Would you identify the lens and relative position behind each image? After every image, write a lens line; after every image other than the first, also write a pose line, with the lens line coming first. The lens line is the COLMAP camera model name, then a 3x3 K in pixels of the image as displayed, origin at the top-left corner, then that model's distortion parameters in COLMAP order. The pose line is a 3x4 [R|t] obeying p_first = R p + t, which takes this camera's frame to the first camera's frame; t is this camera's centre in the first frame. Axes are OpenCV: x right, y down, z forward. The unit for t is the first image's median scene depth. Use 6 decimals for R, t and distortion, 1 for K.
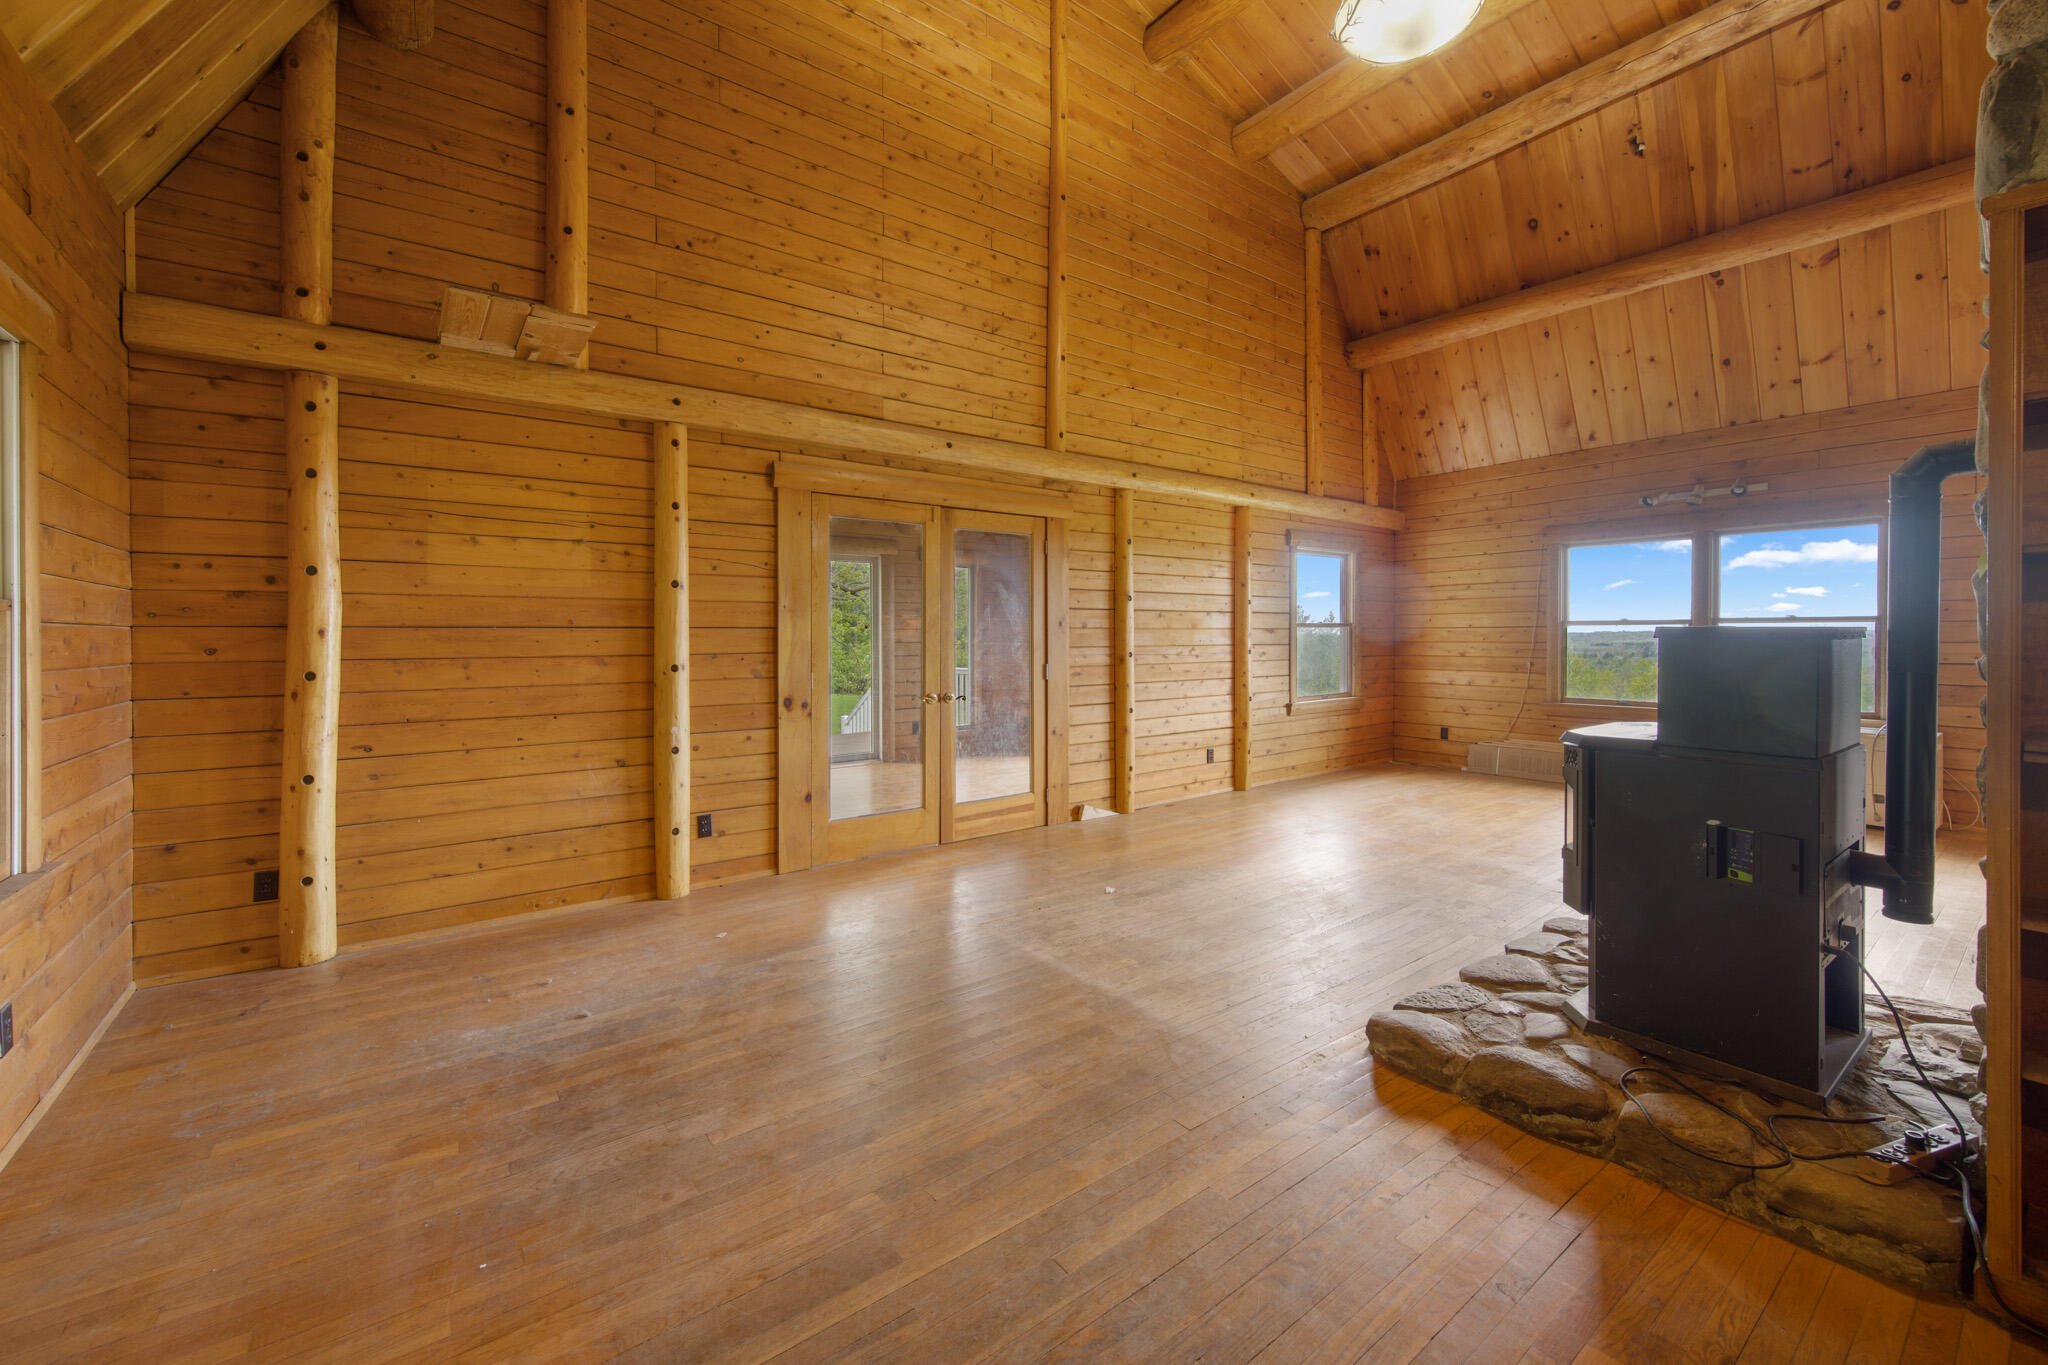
lens RADIAL K [[825.0, 0, 1007.4], [0, 825.0, 645.8], [0, 0, 1]] dist [-0.001714, 0.000548]
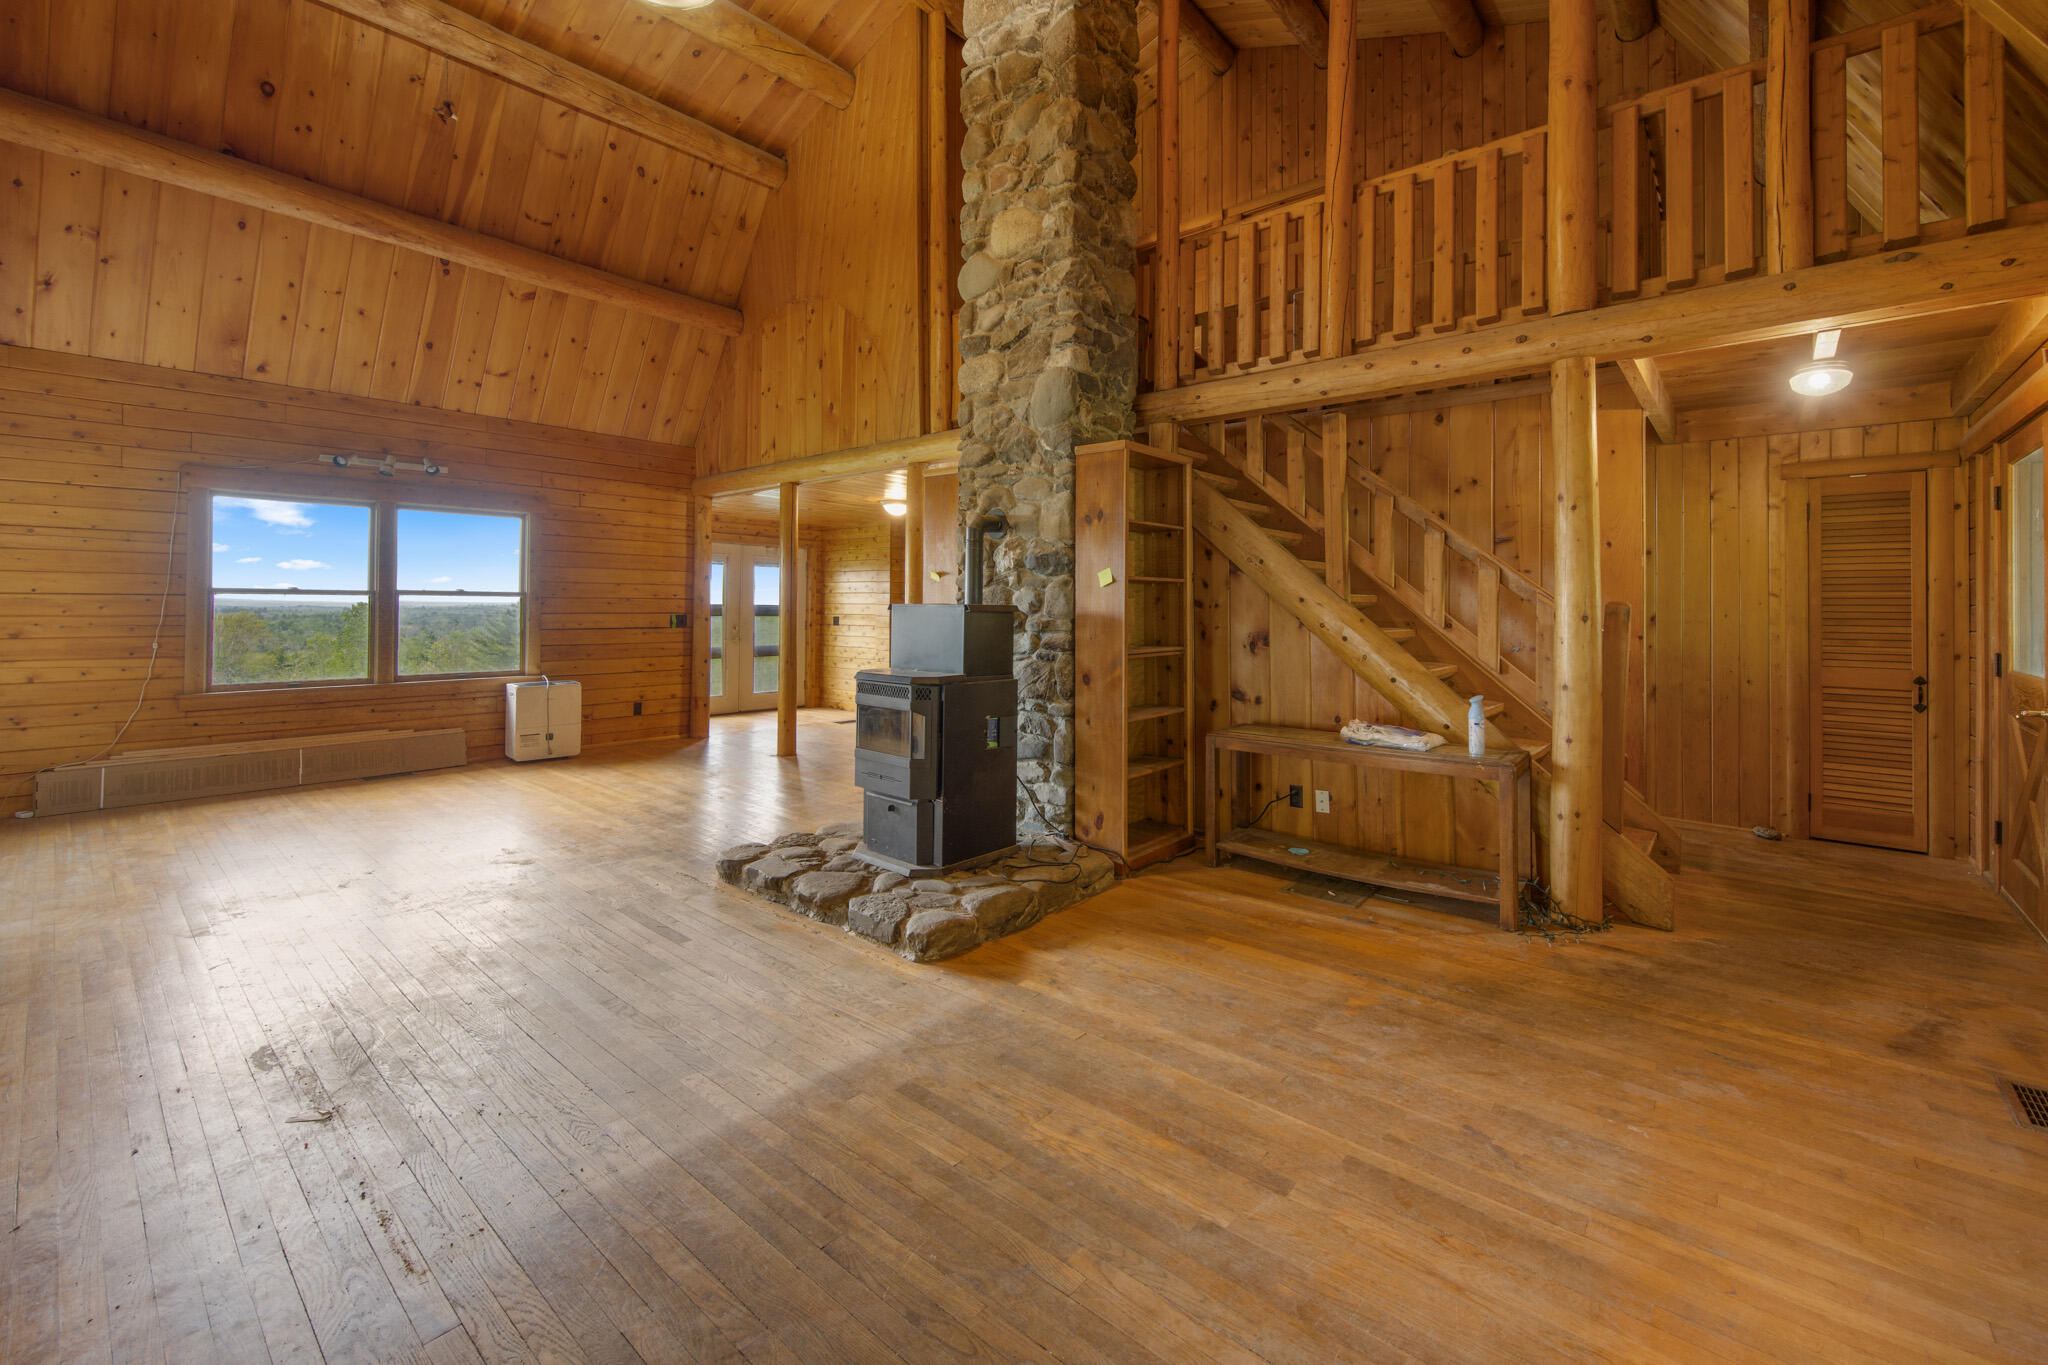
lens RADIAL K [[825.0, 0, 1063.0], [0, 825.0, 604.0], [0, 0, 1]] dist [-0.001714, 0.000548]
pose [[-0.241194, 0.007875, 0.970445, -0.349389], [0.007922, 0.999950, -0.006146, -0.004604], [-0.970445, 0.006206, -0.241244, 0.503870]]
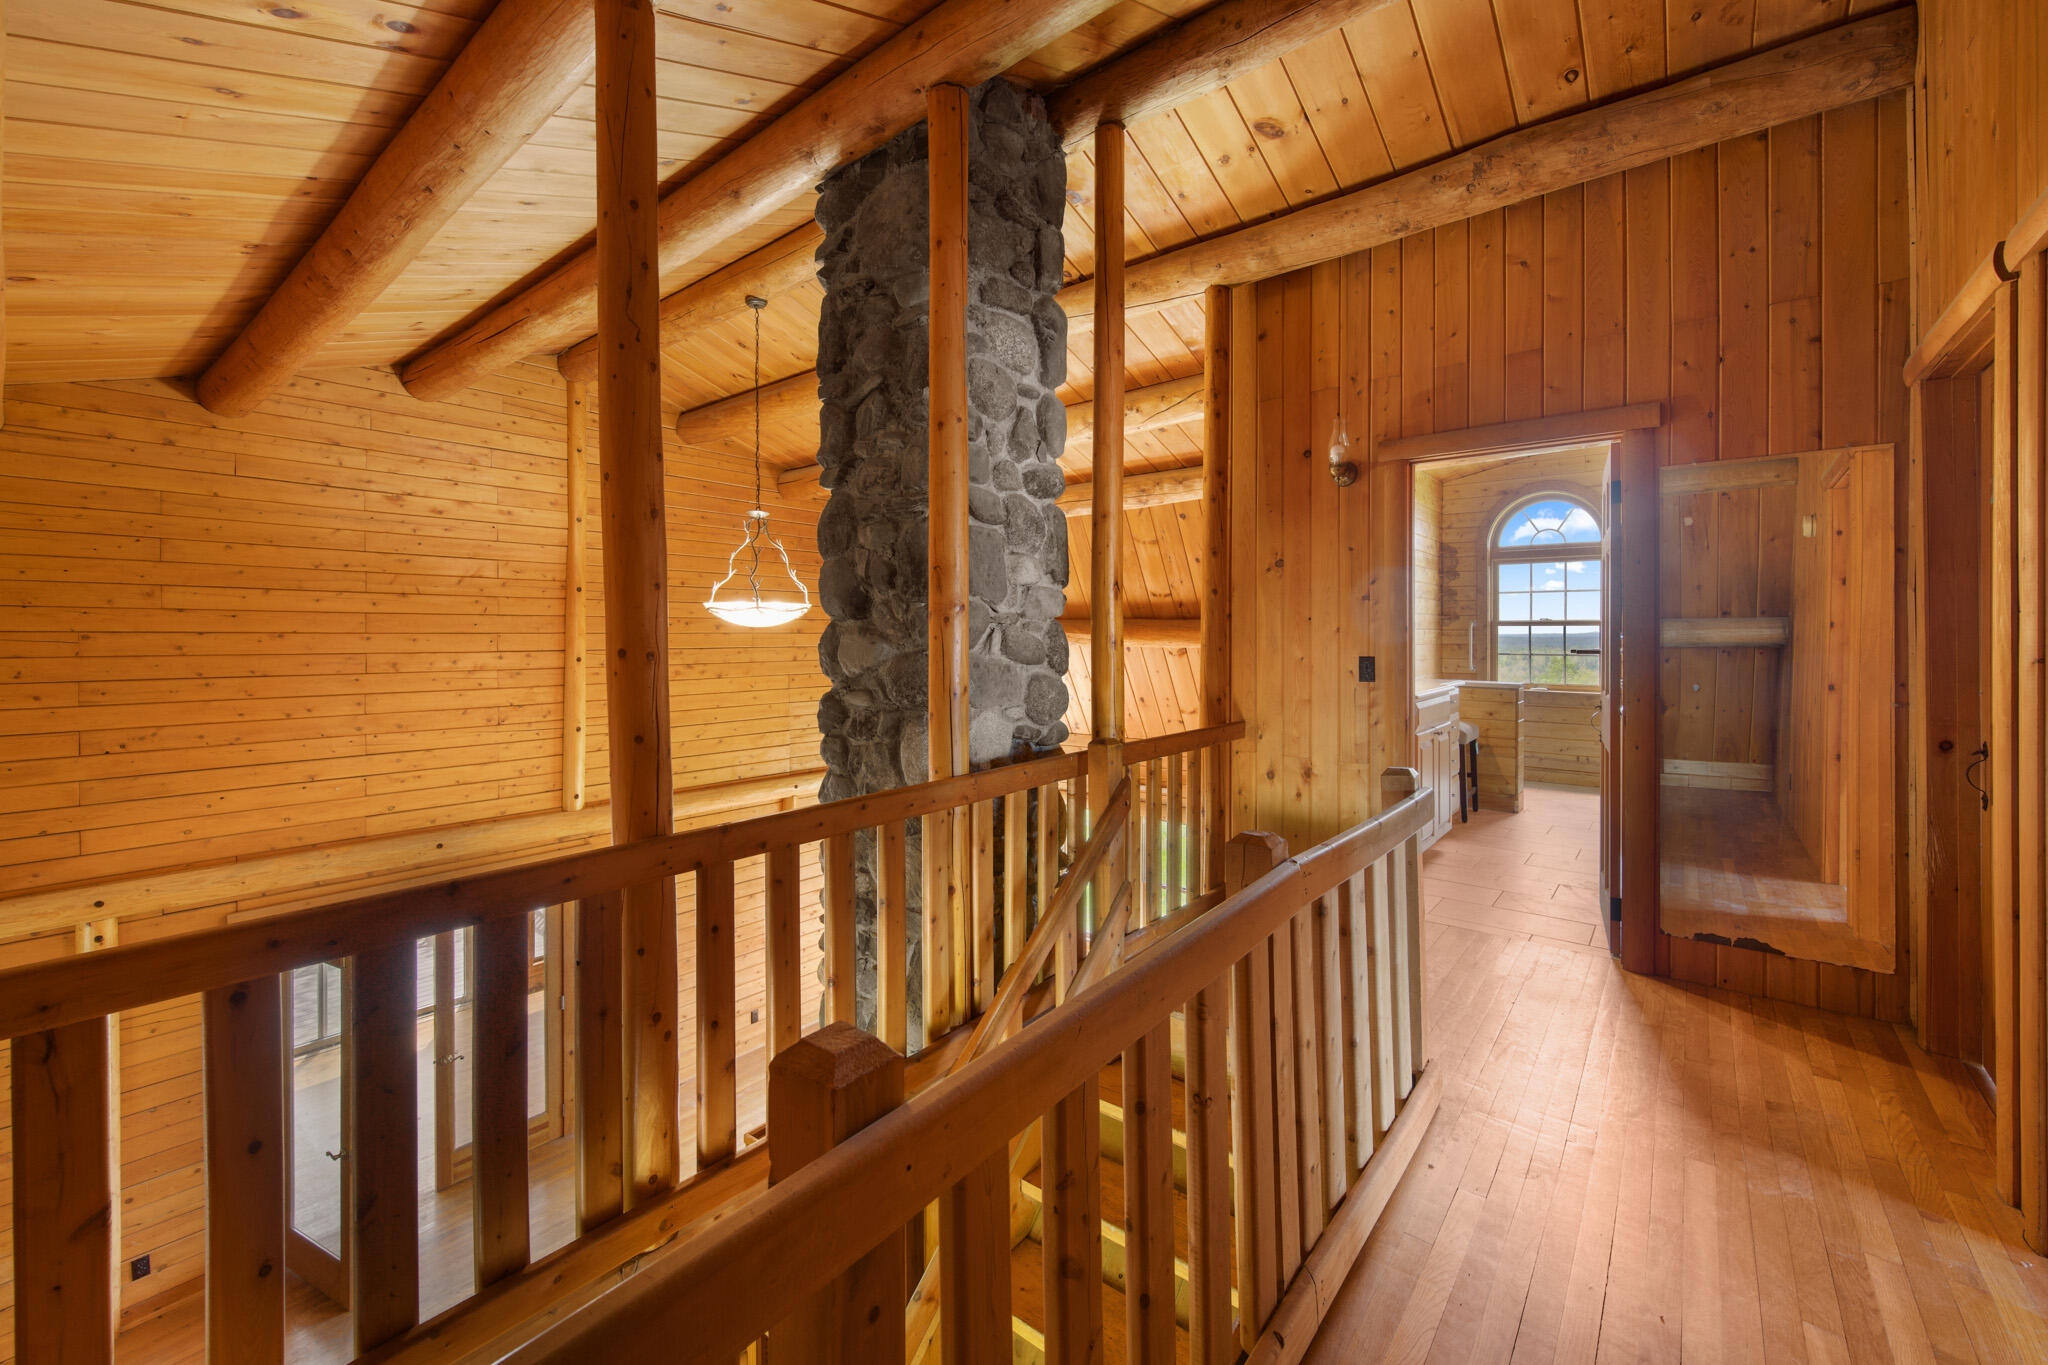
lens RADIAL K [[825.0, 0, 1010.2], [0, 825.0, 638.7], [0, 0, 1]] dist [-0.001714, 0.000548]
pose [[0.974006, -0.001257, 0.226521, 0.390220], [0.002296, 0.999988, -0.004323, -0.463711], [-0.226513, 0.004730, 0.973997, -0.259073]]
